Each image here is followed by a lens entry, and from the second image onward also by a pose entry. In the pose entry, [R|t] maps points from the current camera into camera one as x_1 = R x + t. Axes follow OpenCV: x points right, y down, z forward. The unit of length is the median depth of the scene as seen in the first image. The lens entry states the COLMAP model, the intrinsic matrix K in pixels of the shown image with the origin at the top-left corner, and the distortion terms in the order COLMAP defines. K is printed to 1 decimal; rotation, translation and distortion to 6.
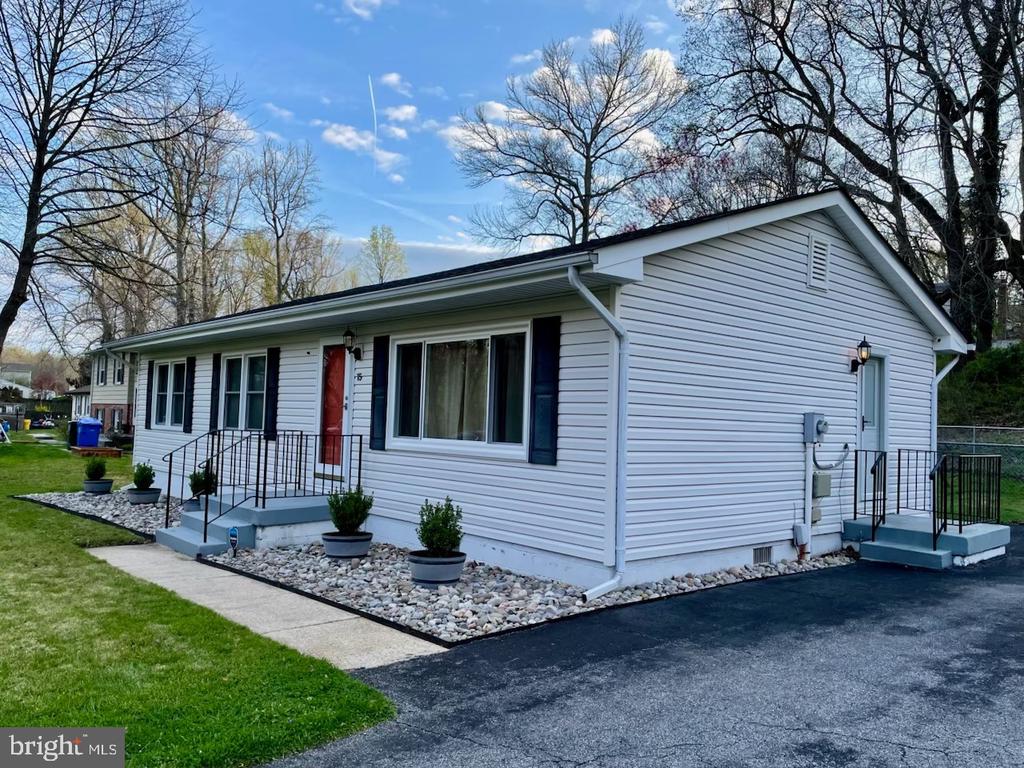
lens RADIAL K [[799.0, 0, 512.0], [0, 799.0, 384.0], [0, 0, 1]] dist [-0.038643, -0.000472]
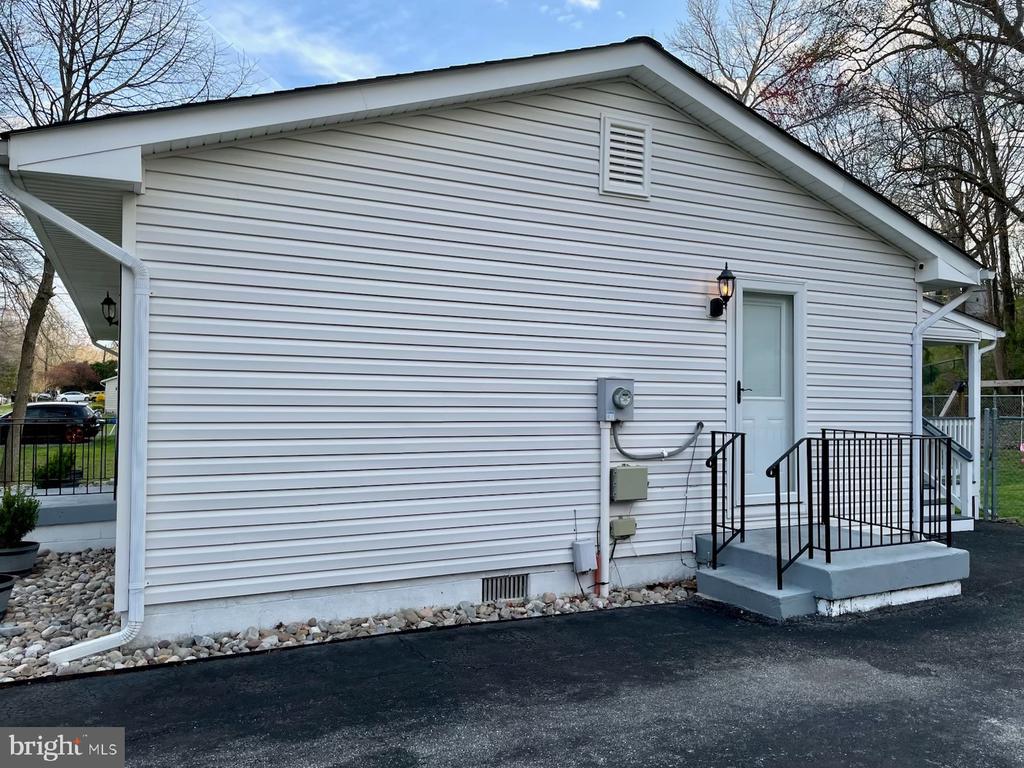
lens RADIAL K [[806.6, 0, 512.0], [0, 806.6, 384.0], [0, 0, 1]] dist [0.027272, -0.002051]
pose [[0.973066, -0.029900, -0.228577, 0.449355], [0.034982, 0.999222, 0.018214, 0.025540], [0.227855, -0.025720, 0.973355, 0.302557]]
